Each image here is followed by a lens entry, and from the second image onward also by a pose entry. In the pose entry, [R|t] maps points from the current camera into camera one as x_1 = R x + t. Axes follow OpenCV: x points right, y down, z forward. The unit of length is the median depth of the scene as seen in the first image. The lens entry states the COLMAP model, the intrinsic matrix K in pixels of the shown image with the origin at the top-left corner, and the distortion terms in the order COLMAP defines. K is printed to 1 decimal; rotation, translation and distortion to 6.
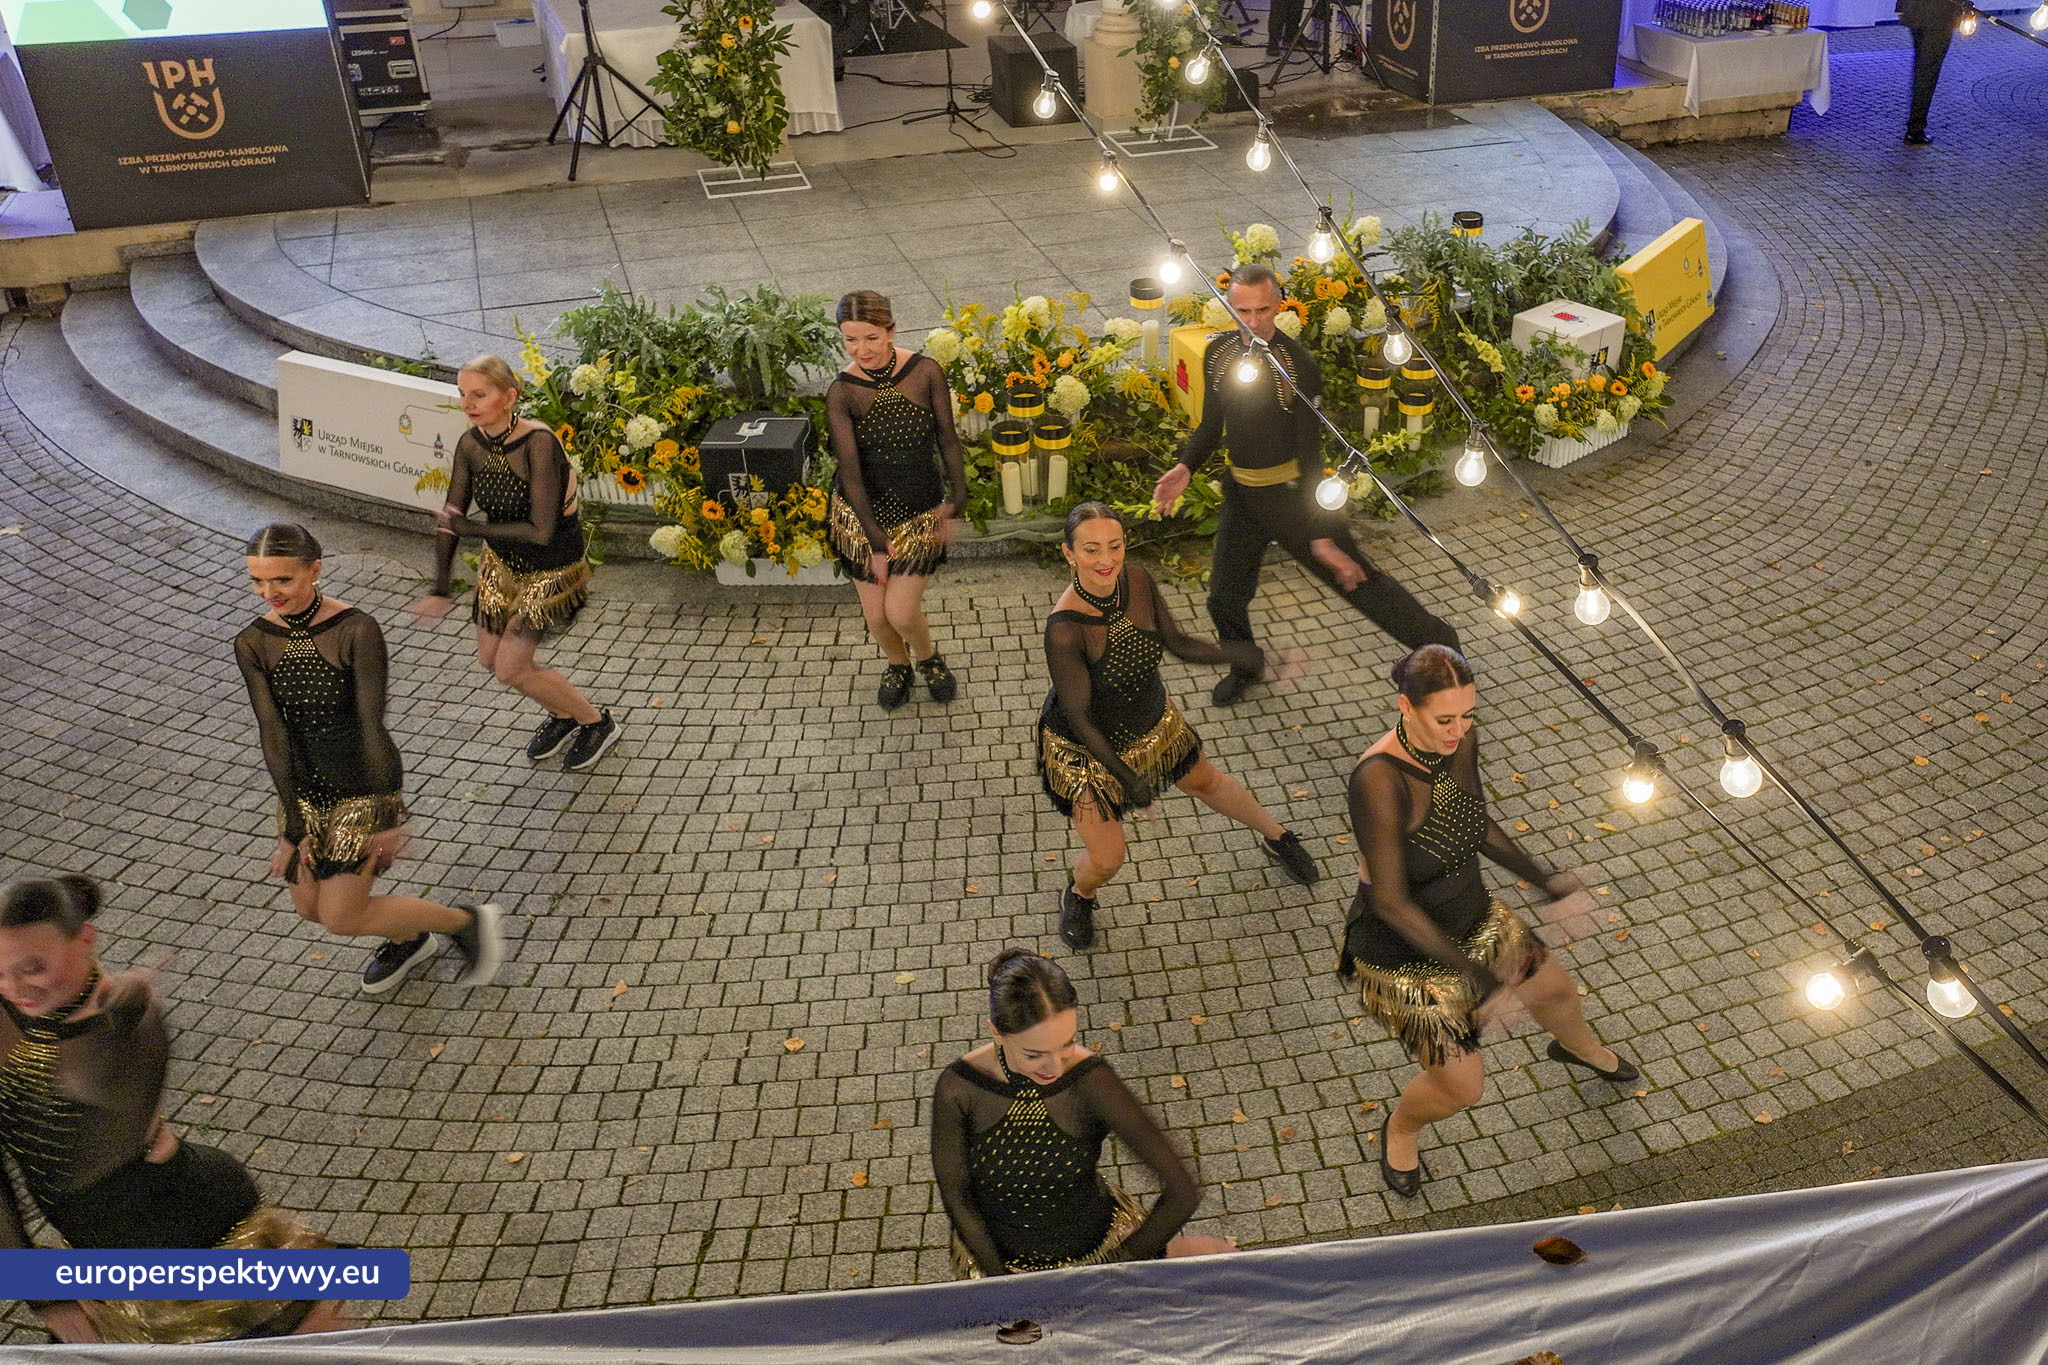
lens RADIAL K [[1787.8, 0, 1225.1], [0, 1787.8, 648.5], [0, 0, 1]] dist [0.011089, 0.003450]
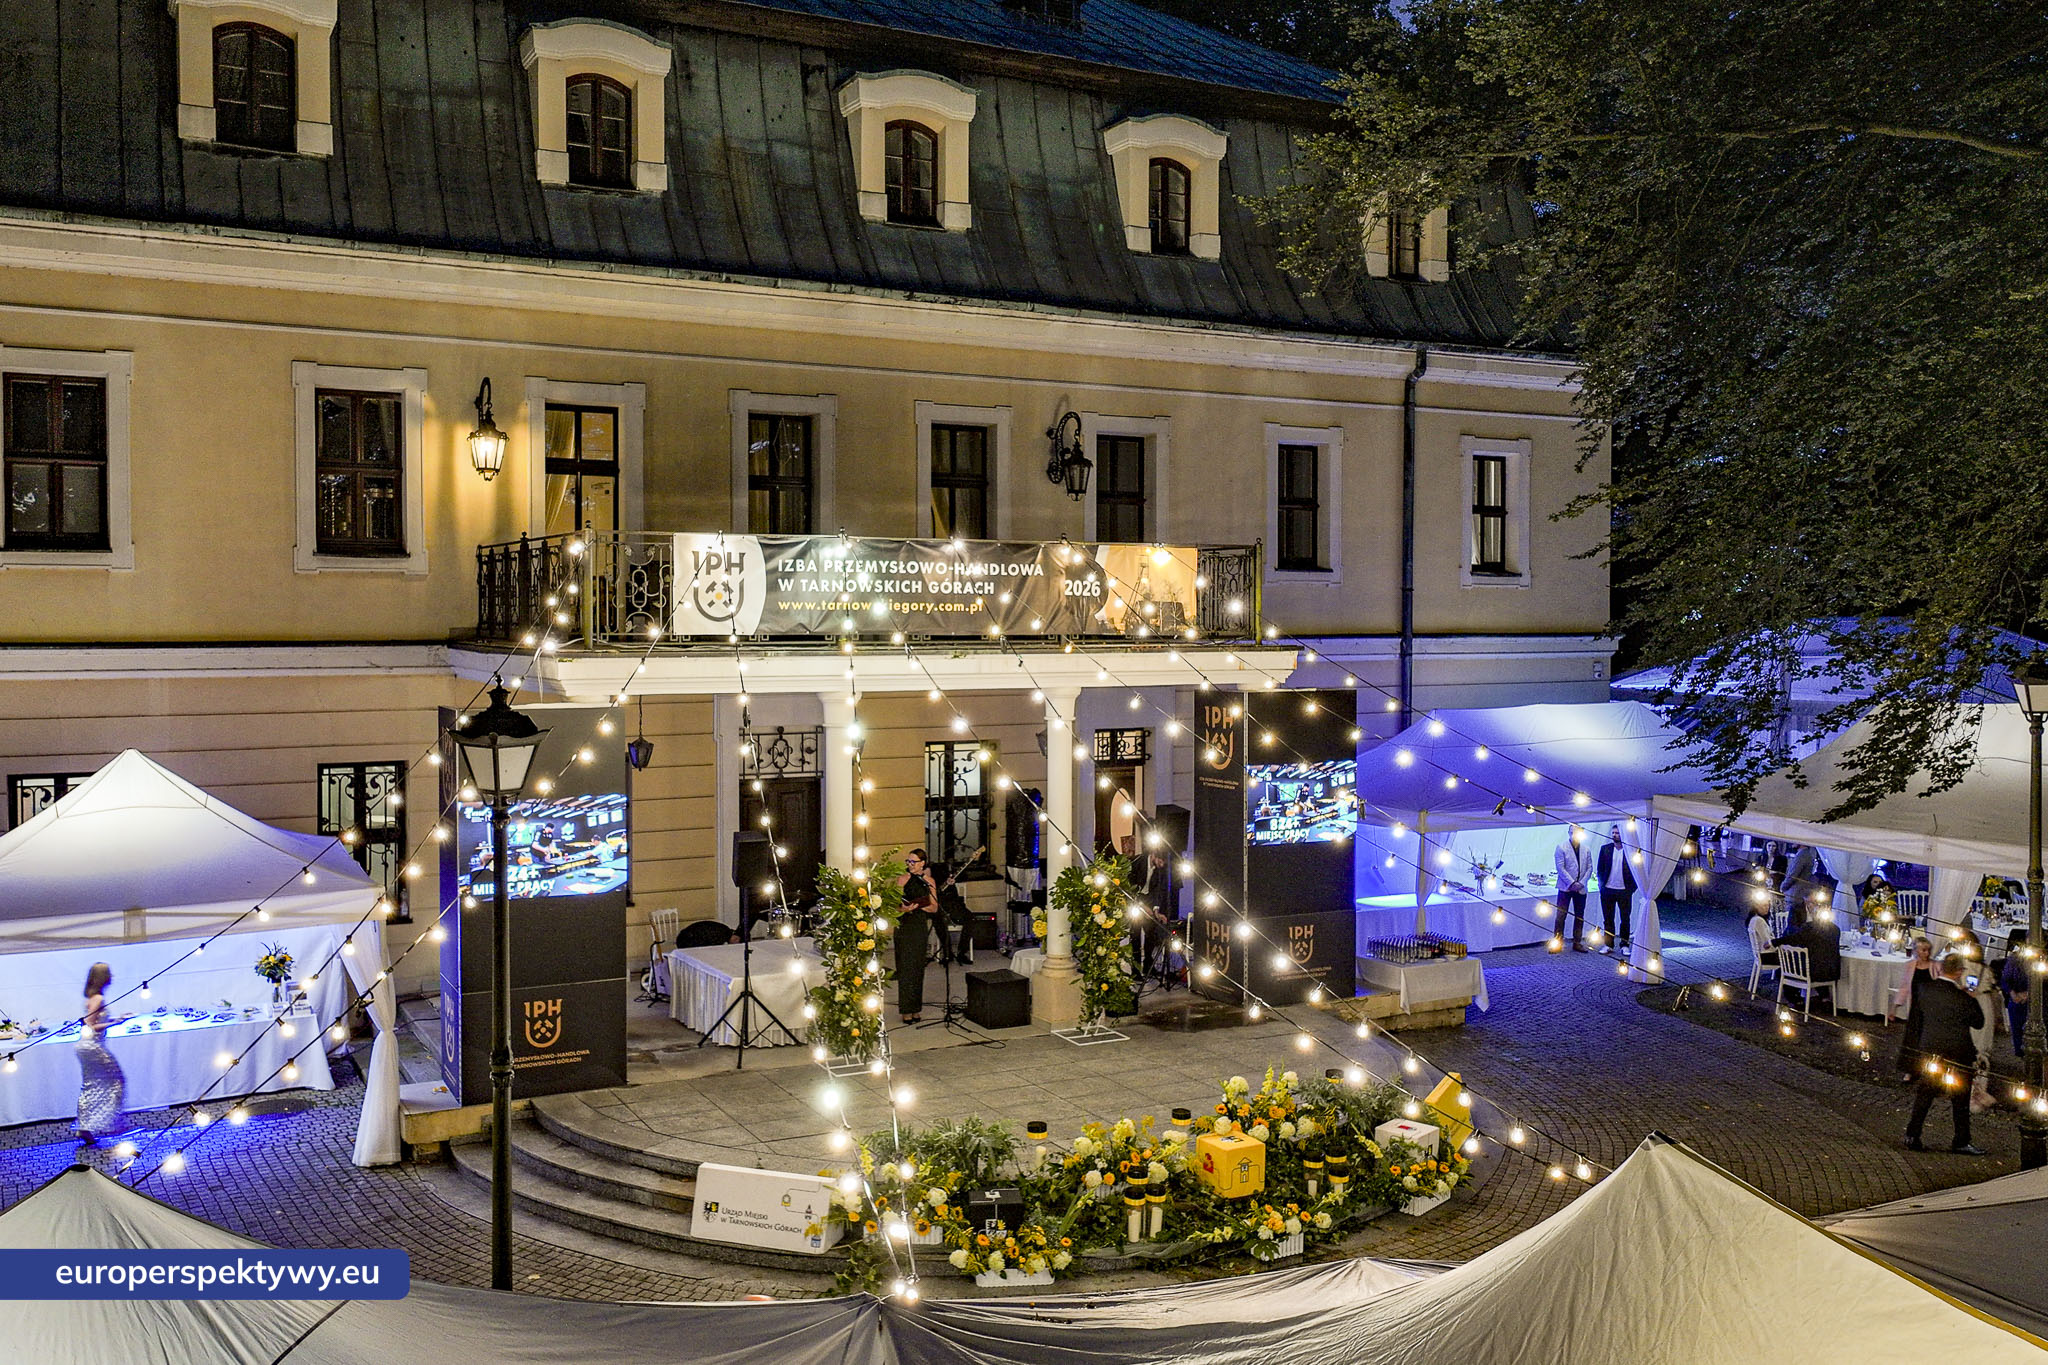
lens RADIAL K [[1755.3, 0, 979.1], [0, 1755.3, 679.8], [0, 0, 1]] dist [0.012841, -0.001319]
pose [[0.995782, -0.003913, 0.091662, -0.379349], [0.046007, 0.885688, -0.461996, 0.199832], [-0.079376, 0.464264, 0.882133, -0.673370]]
